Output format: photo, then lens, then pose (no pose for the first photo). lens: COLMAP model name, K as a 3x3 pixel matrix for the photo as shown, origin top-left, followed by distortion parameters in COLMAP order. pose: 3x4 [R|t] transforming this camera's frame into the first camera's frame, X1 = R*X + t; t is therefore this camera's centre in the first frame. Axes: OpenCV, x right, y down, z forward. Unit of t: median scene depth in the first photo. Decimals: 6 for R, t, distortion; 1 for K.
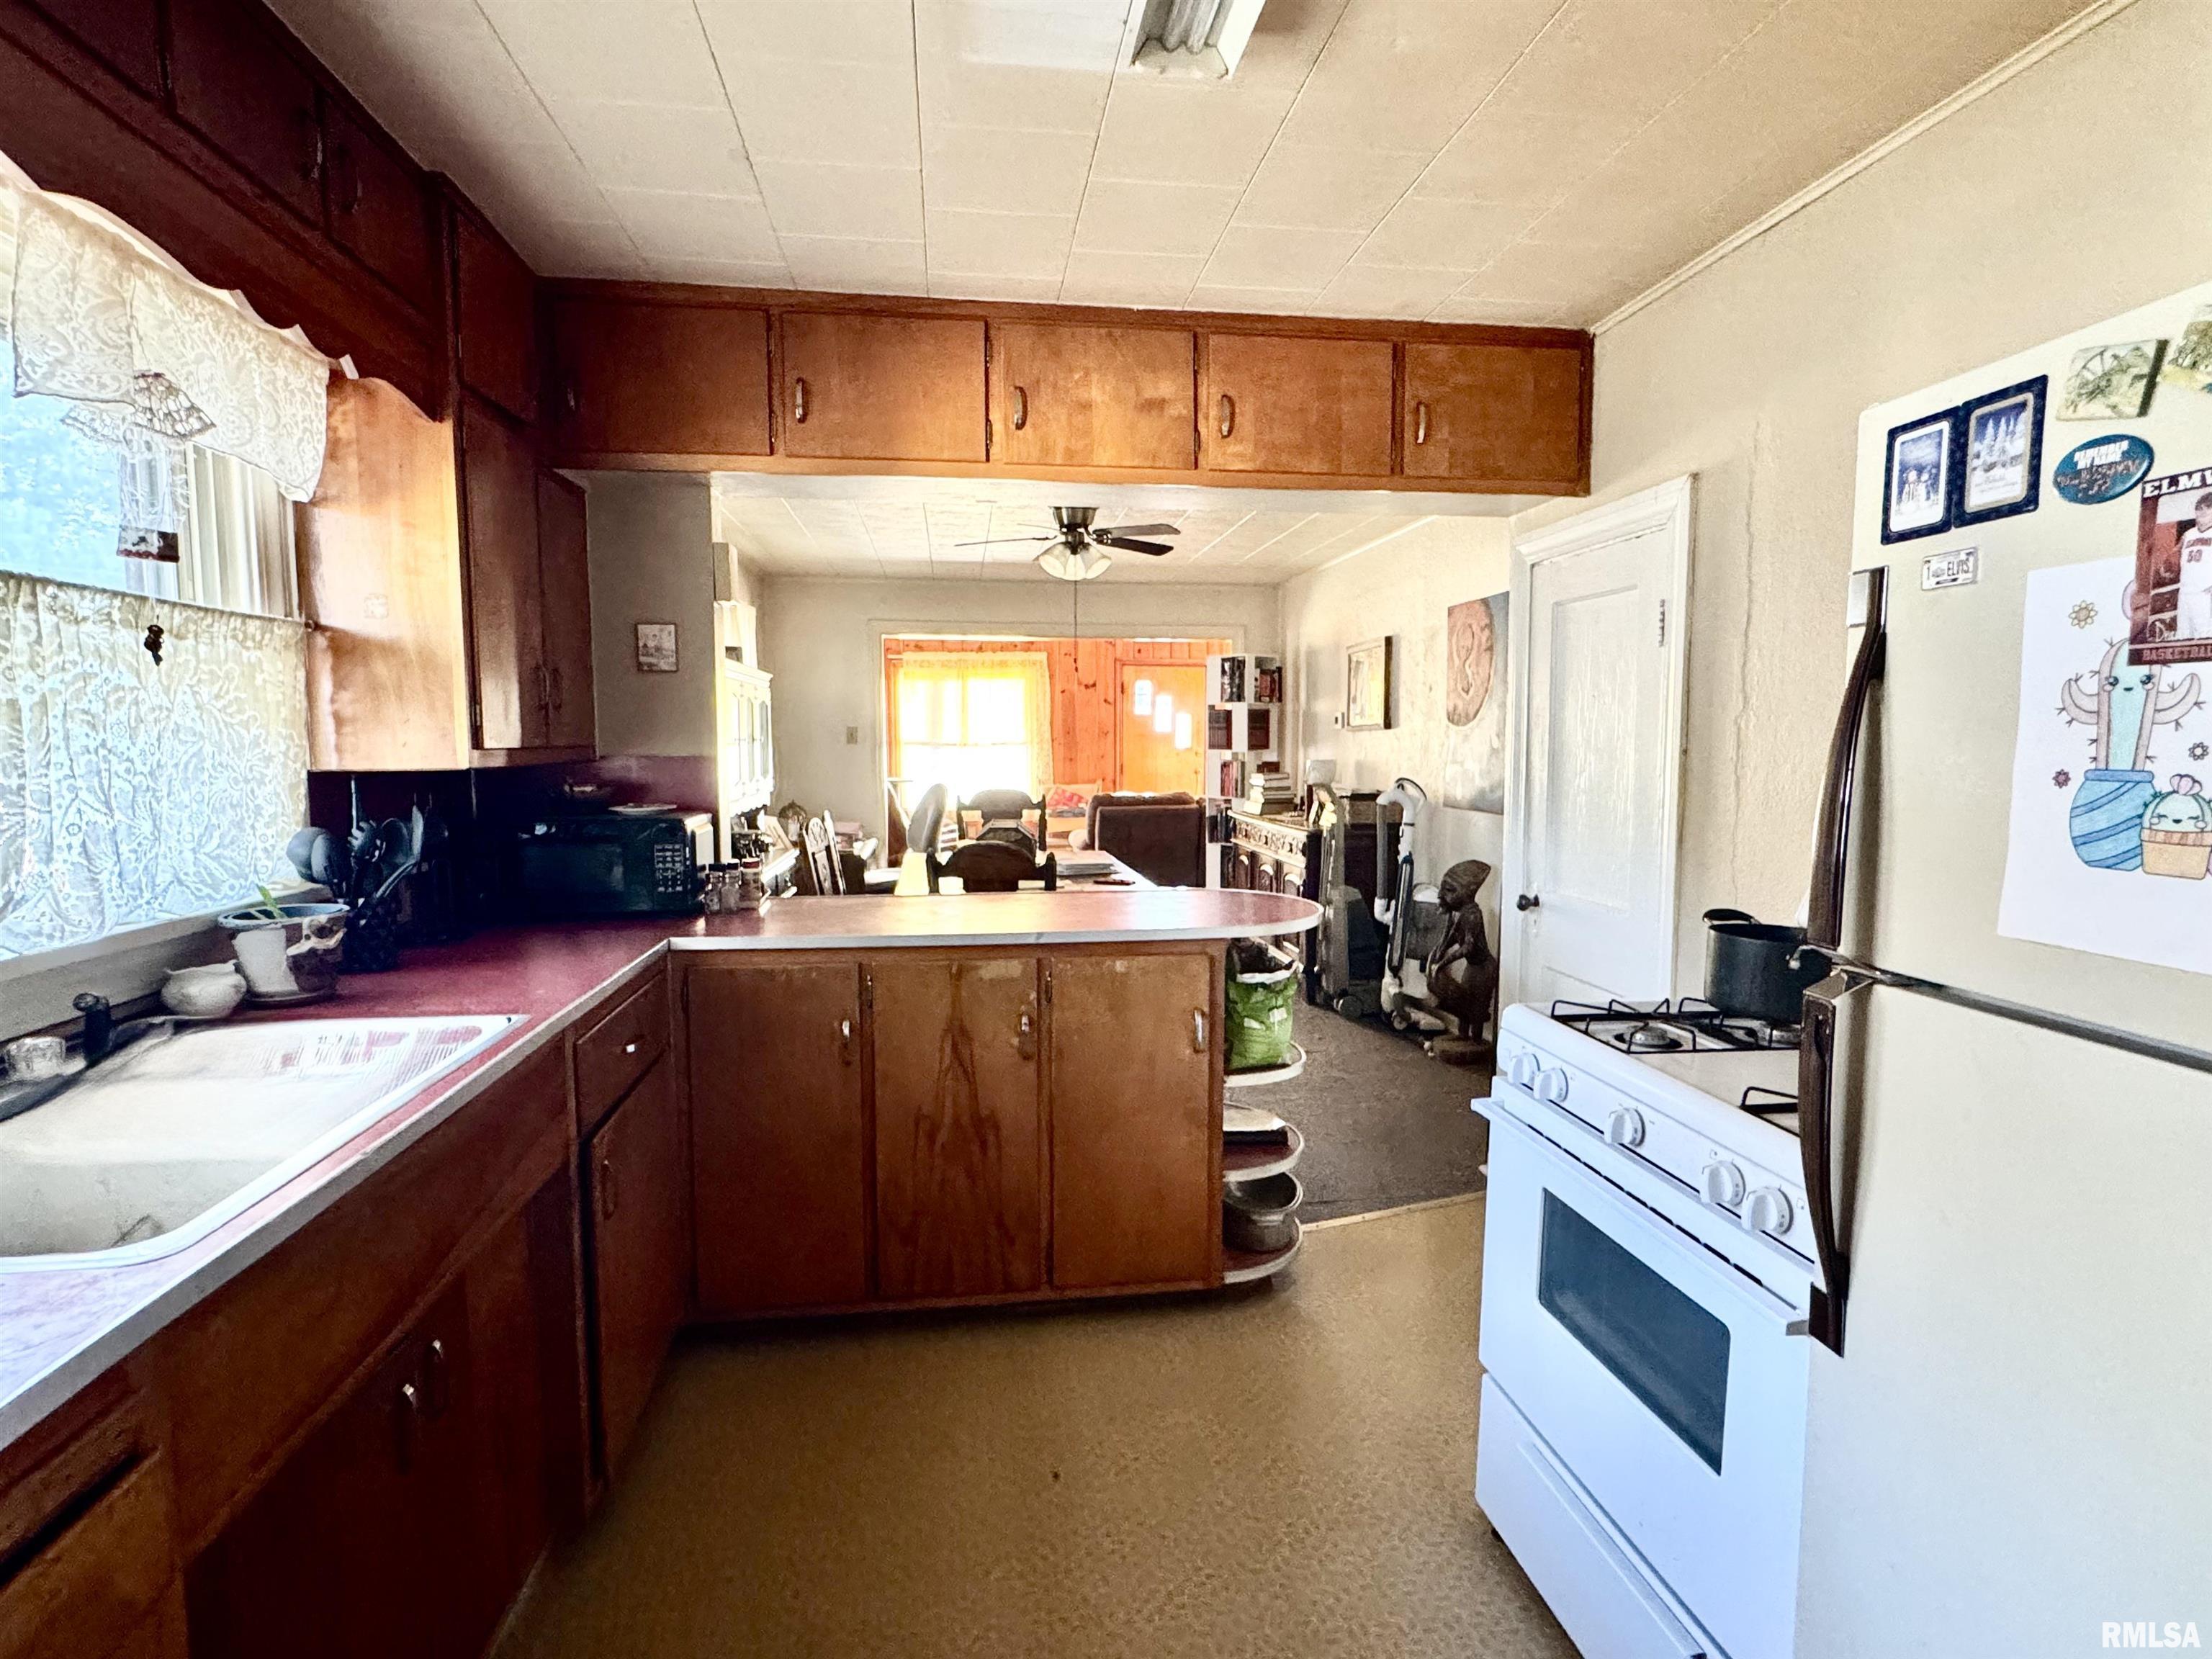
lens RADIAL K [[1111.2, 0, 1105.8], [0, 1111.2, 834.7], [0, 0, 1]] dist [-0.002055, -0.000381]
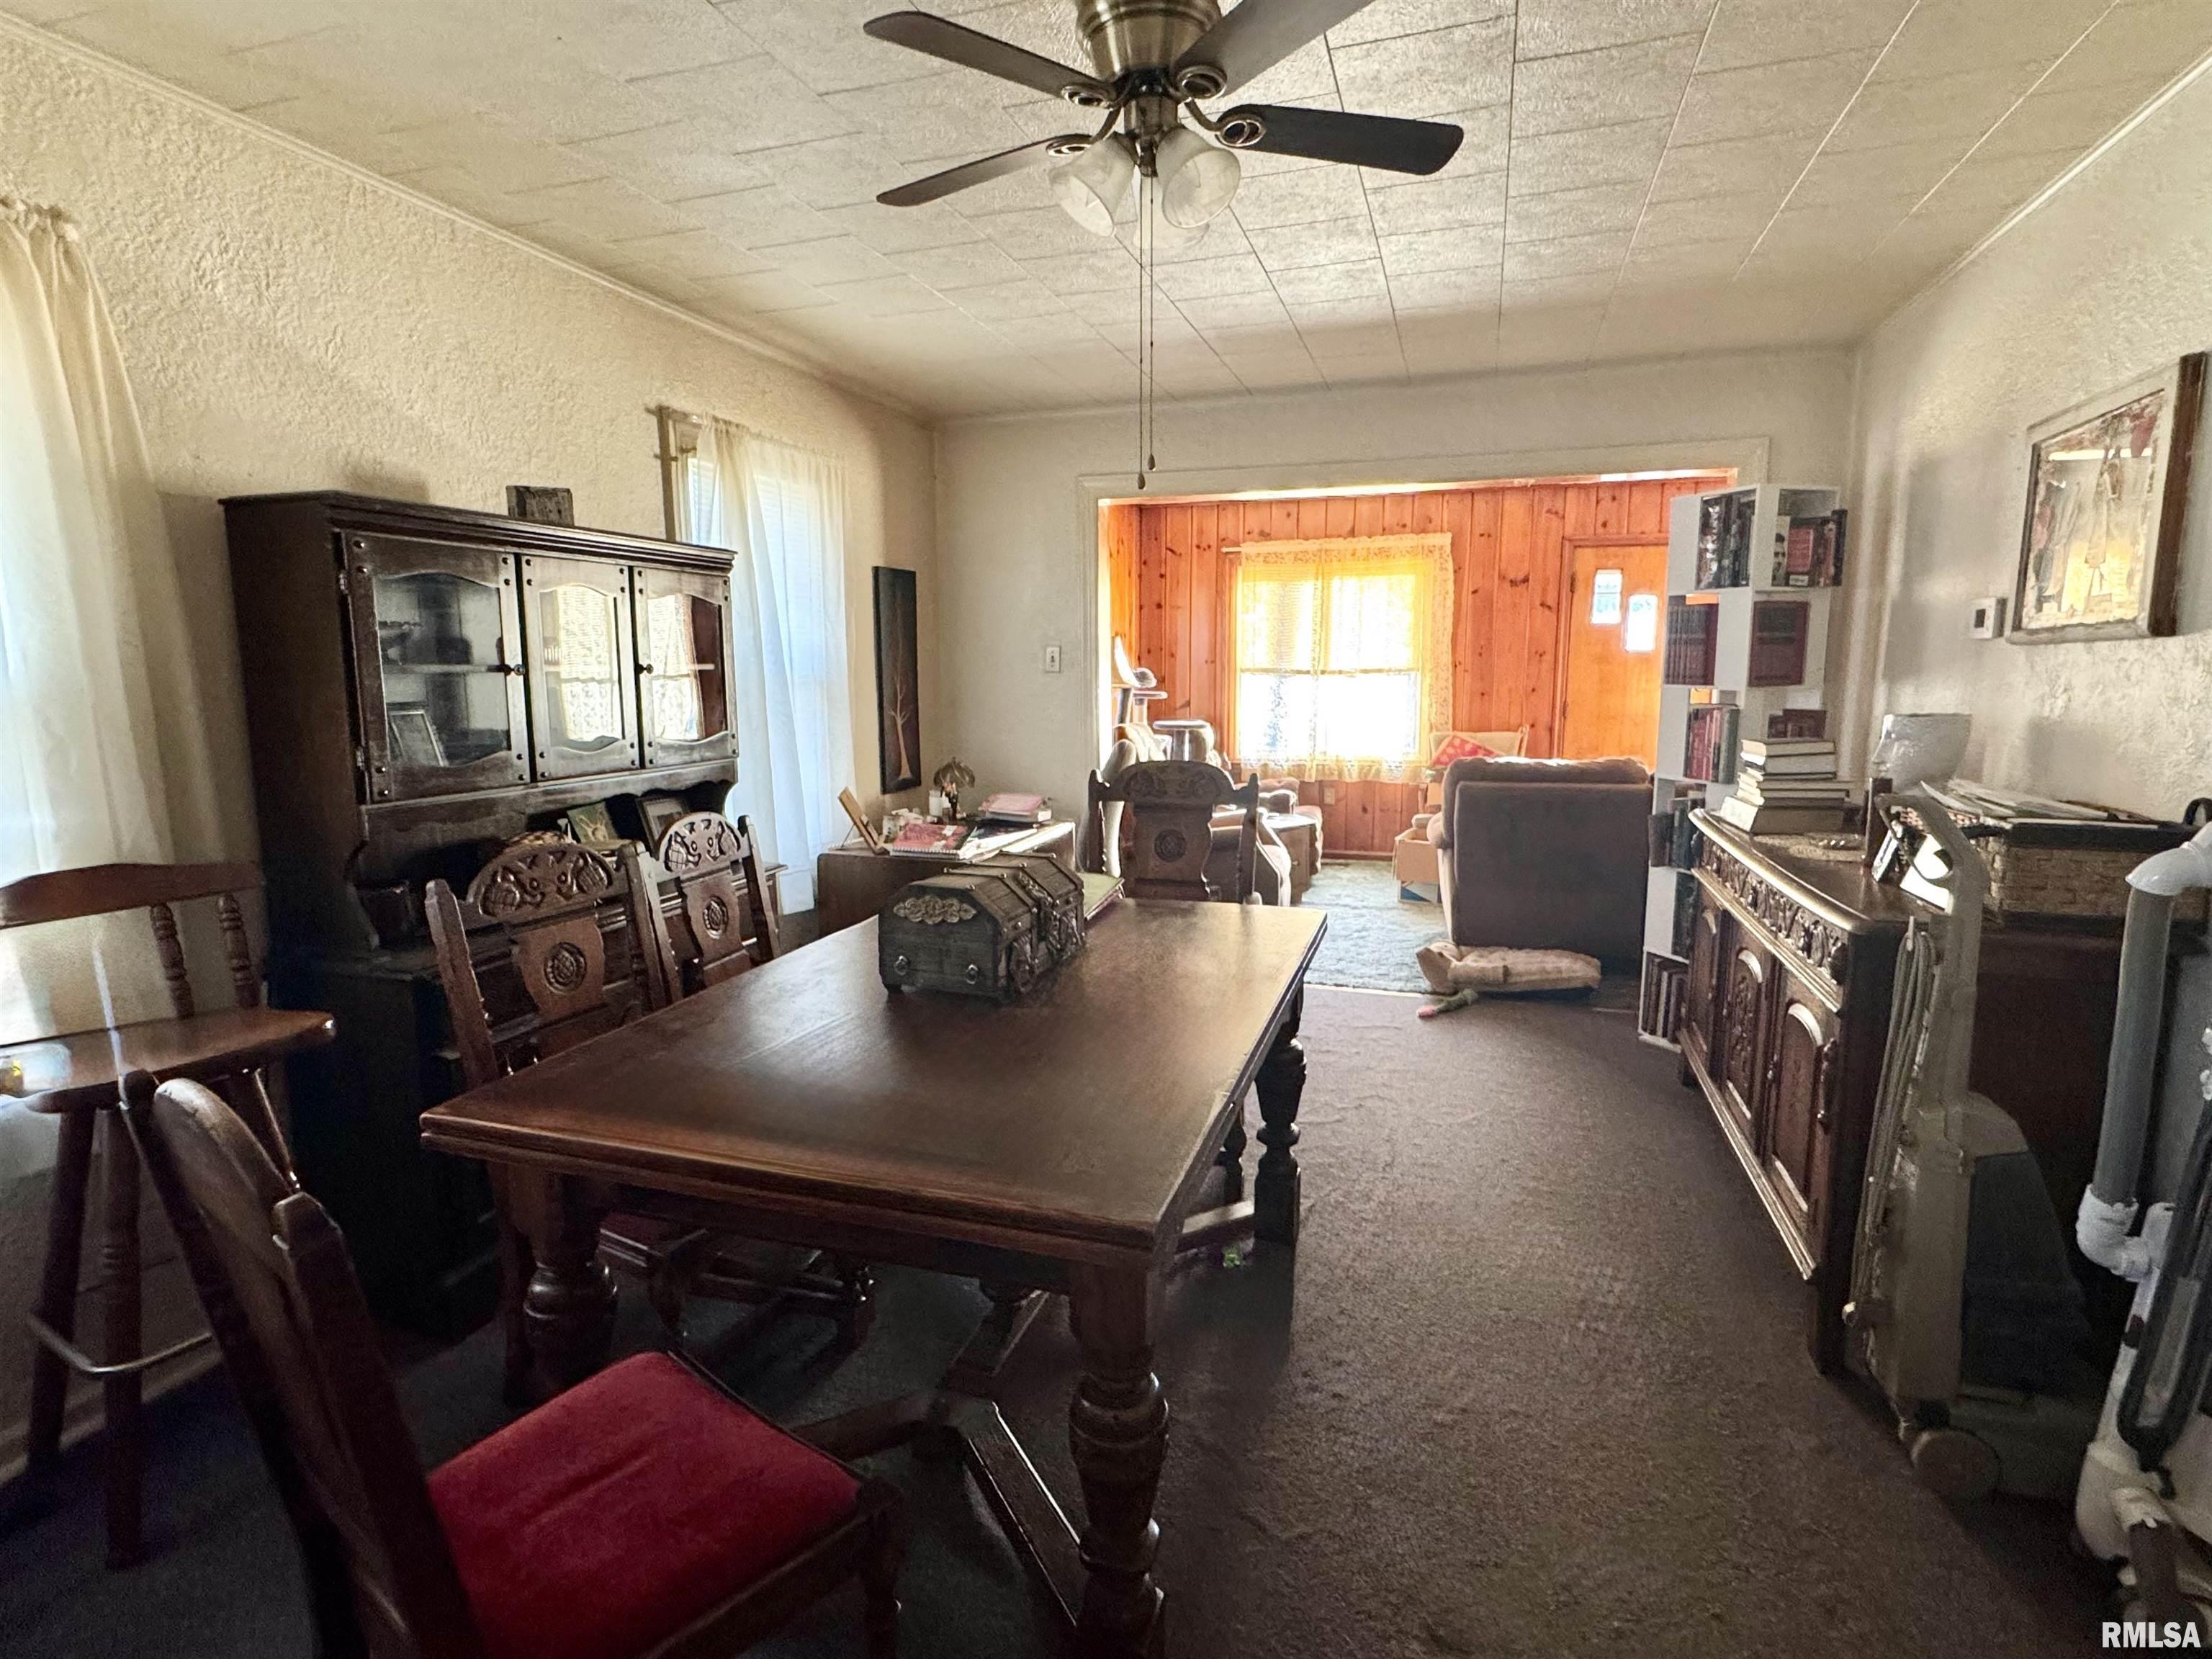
lens RADIAL K [[1111.2, 0, 1102.6], [0, 1111.2, 825.1], [0, 0, 1]] dist [-0.002055, -0.000381]
pose [[0.896548, 0.062282, -0.438546, 0.090954], [-0.036357, 0.997072, 0.067276, -0.038146], [0.441452, -0.044372, 0.896187, 0.436266]]
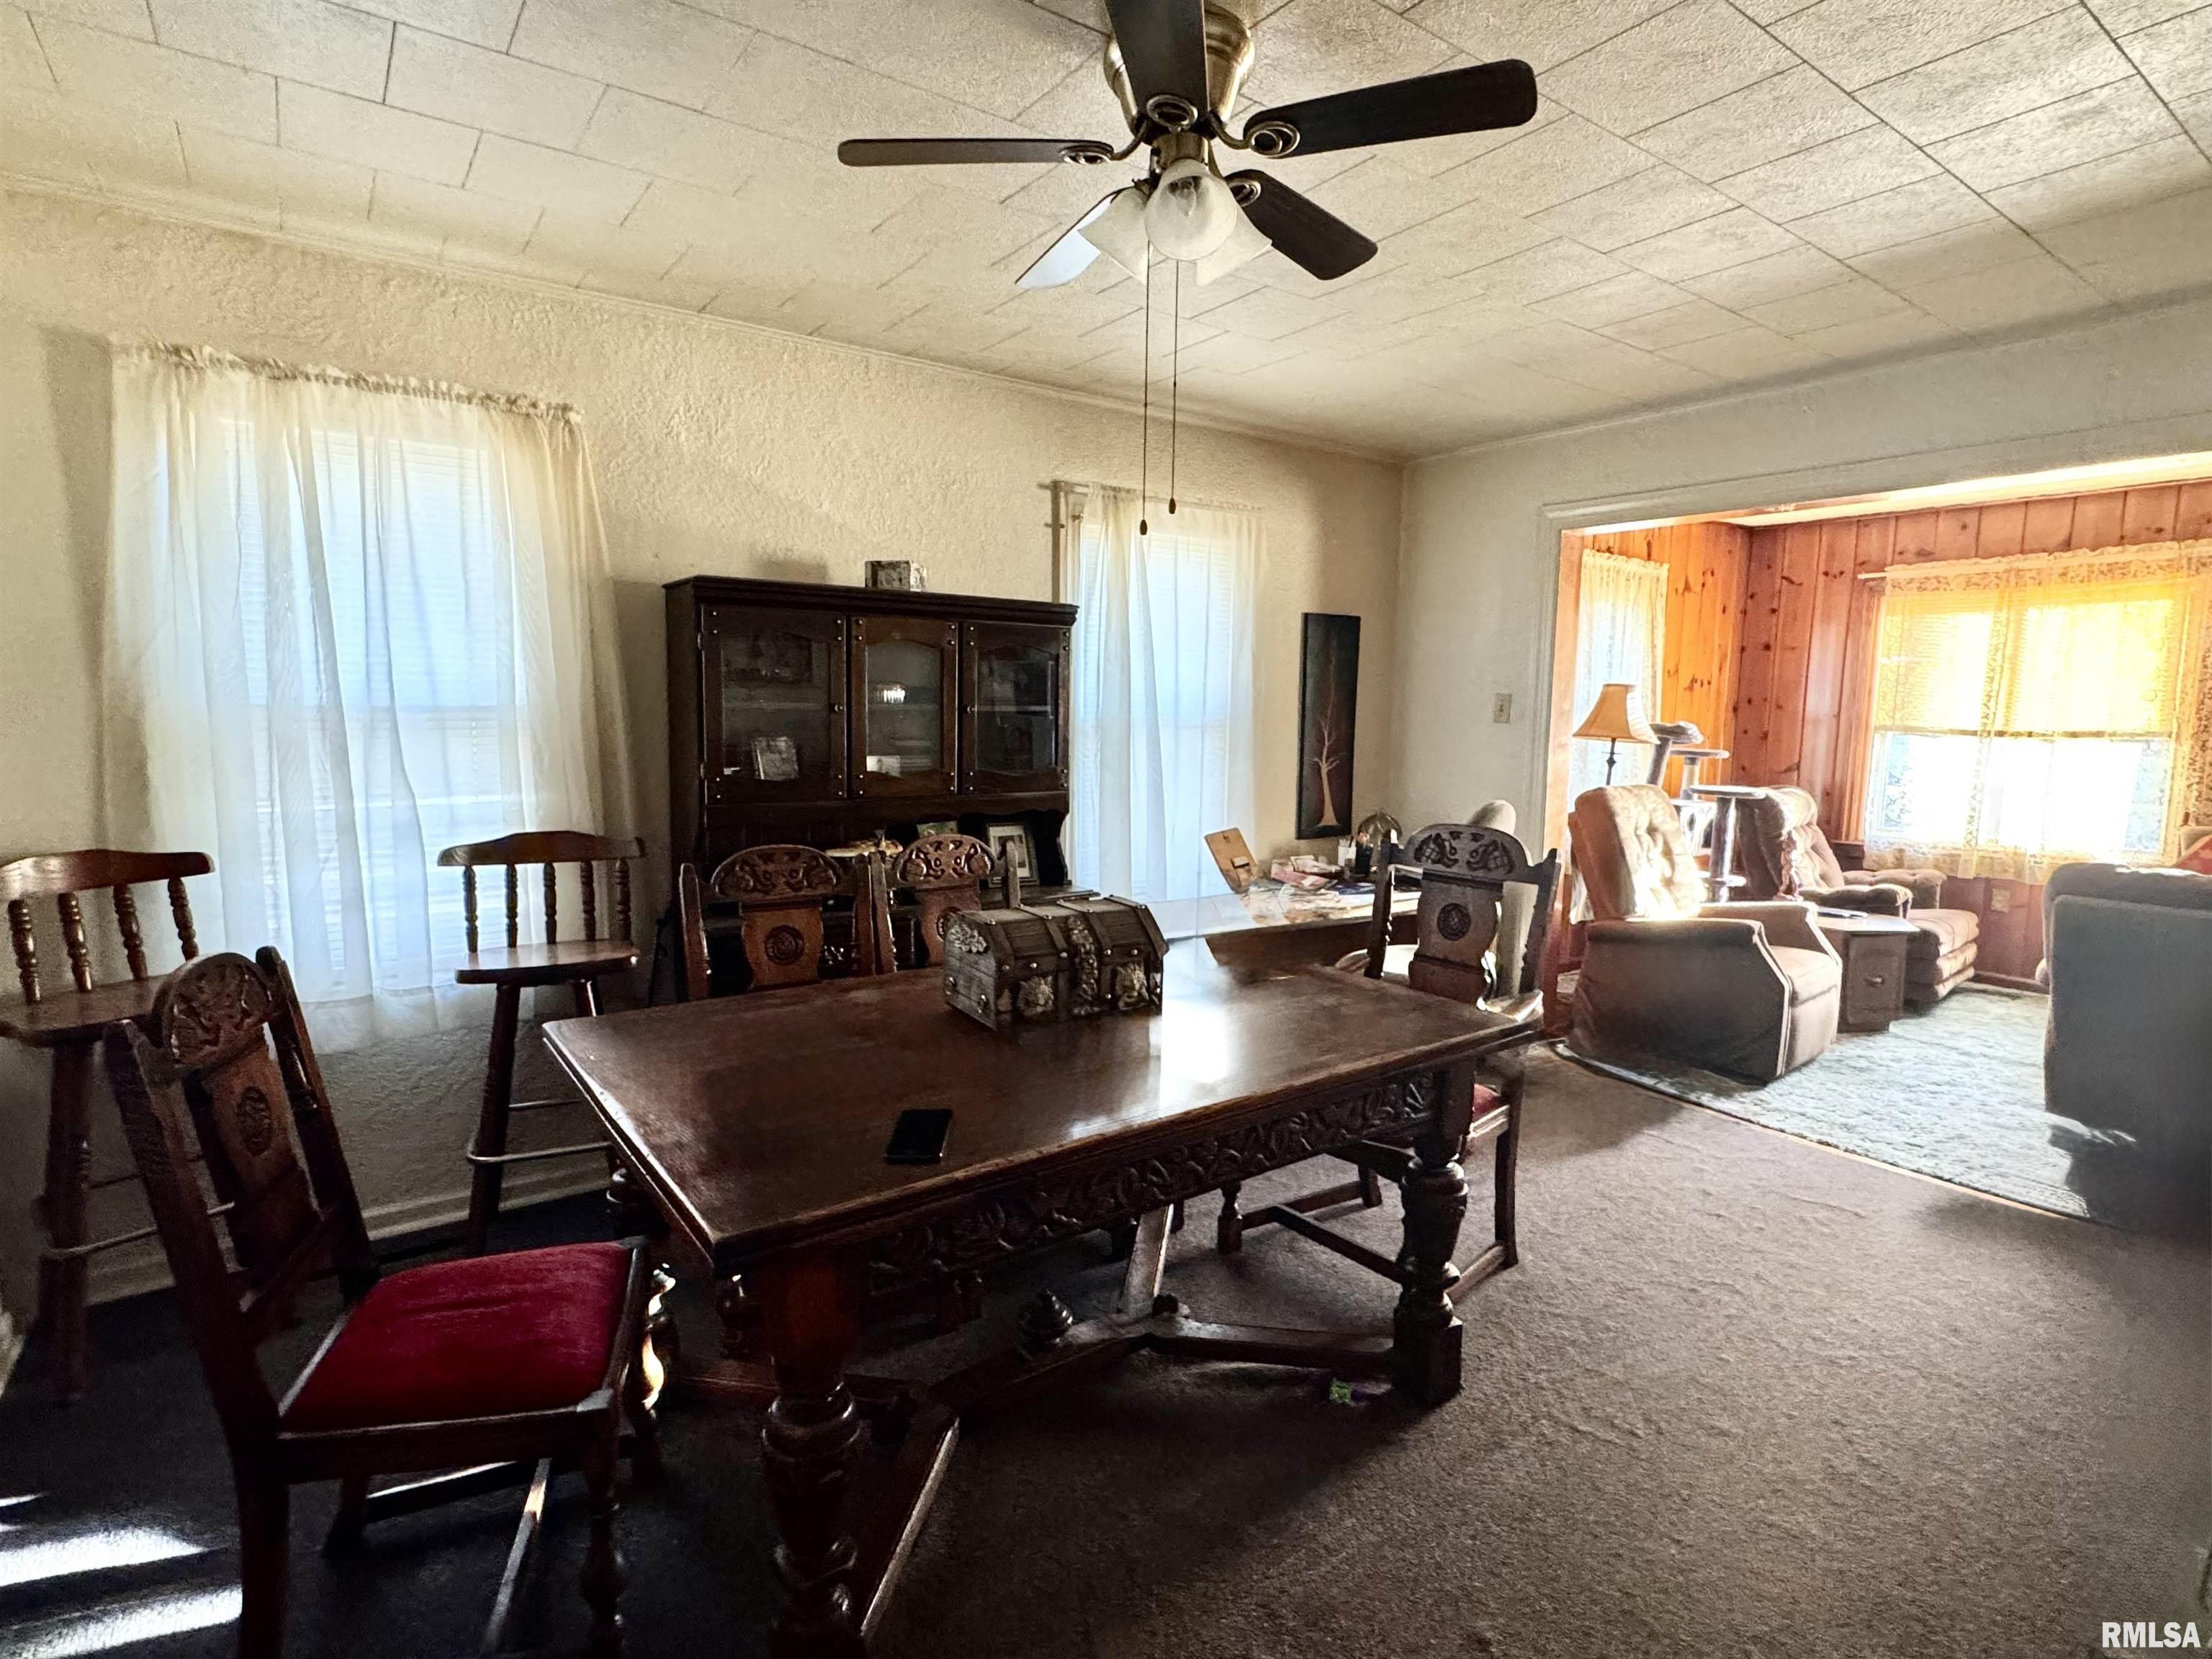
lens RADIAL K [[1111.2, 0, 1100.4], [0, 1111.2, 824.8], [0, 0, 1]] dist [-0.002055, -0.000381]
pose [[0.465313, 0.107121, -0.878640, 0.202184], [-0.094250, 0.993003, 0.071151, -0.050963], [0.880114, 0.049704, 0.472153, 0.550641]]
